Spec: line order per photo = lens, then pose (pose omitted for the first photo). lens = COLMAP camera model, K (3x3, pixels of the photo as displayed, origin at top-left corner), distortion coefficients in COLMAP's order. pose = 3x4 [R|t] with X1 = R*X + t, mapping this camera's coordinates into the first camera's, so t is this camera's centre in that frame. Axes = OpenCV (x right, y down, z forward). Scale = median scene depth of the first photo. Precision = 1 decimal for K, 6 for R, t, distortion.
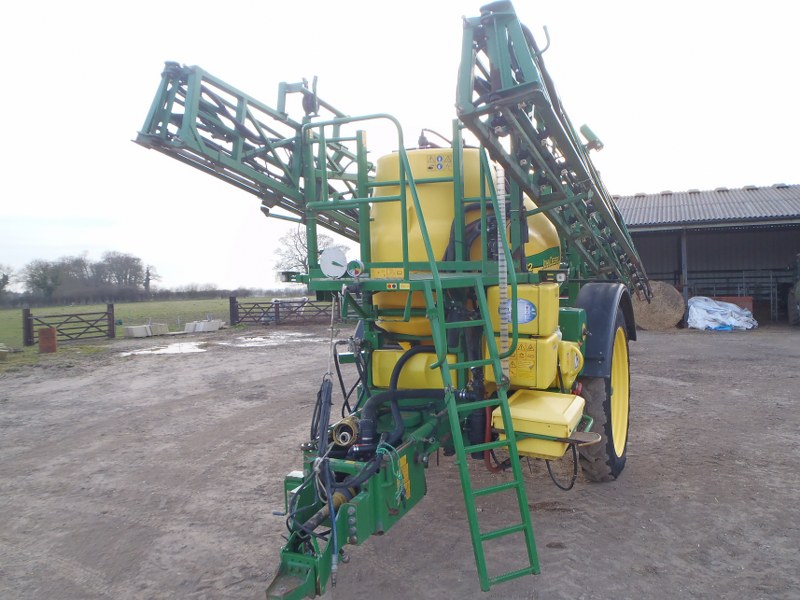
lens RADIAL K [[670.0, 0, 405.0], [0, 670.0, 299.0], [0, 0, 1]] dist [-0.029353, 0.010107]
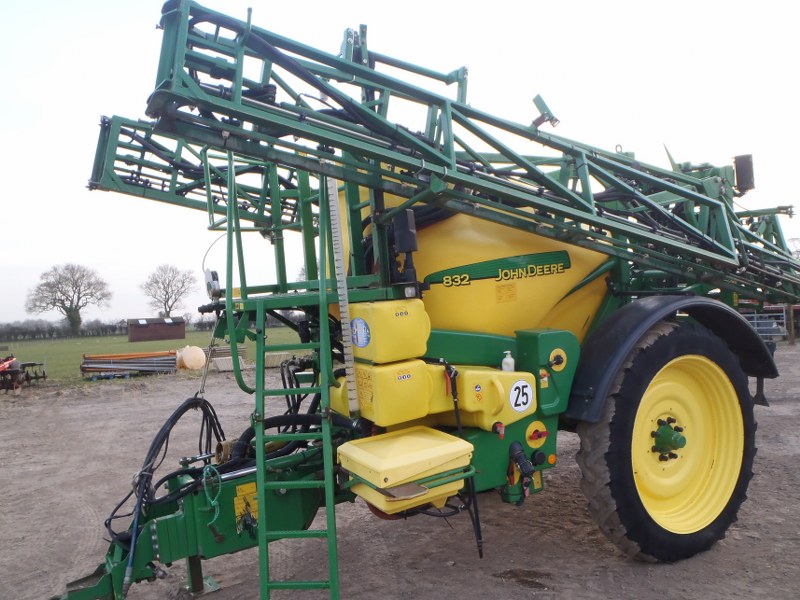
lens RADIAL K [[670.0, 0, 405.0], [0, 670.0, 299.0], [0, 0, 1]] dist [-0.029353, 0.010107]
pose [[0.833344, -0.012873, -0.552605, 0.688625], [-0.001102, 0.999688, -0.024950, -0.003294], [0.552754, 0.021401, 0.833070, 0.316397]]
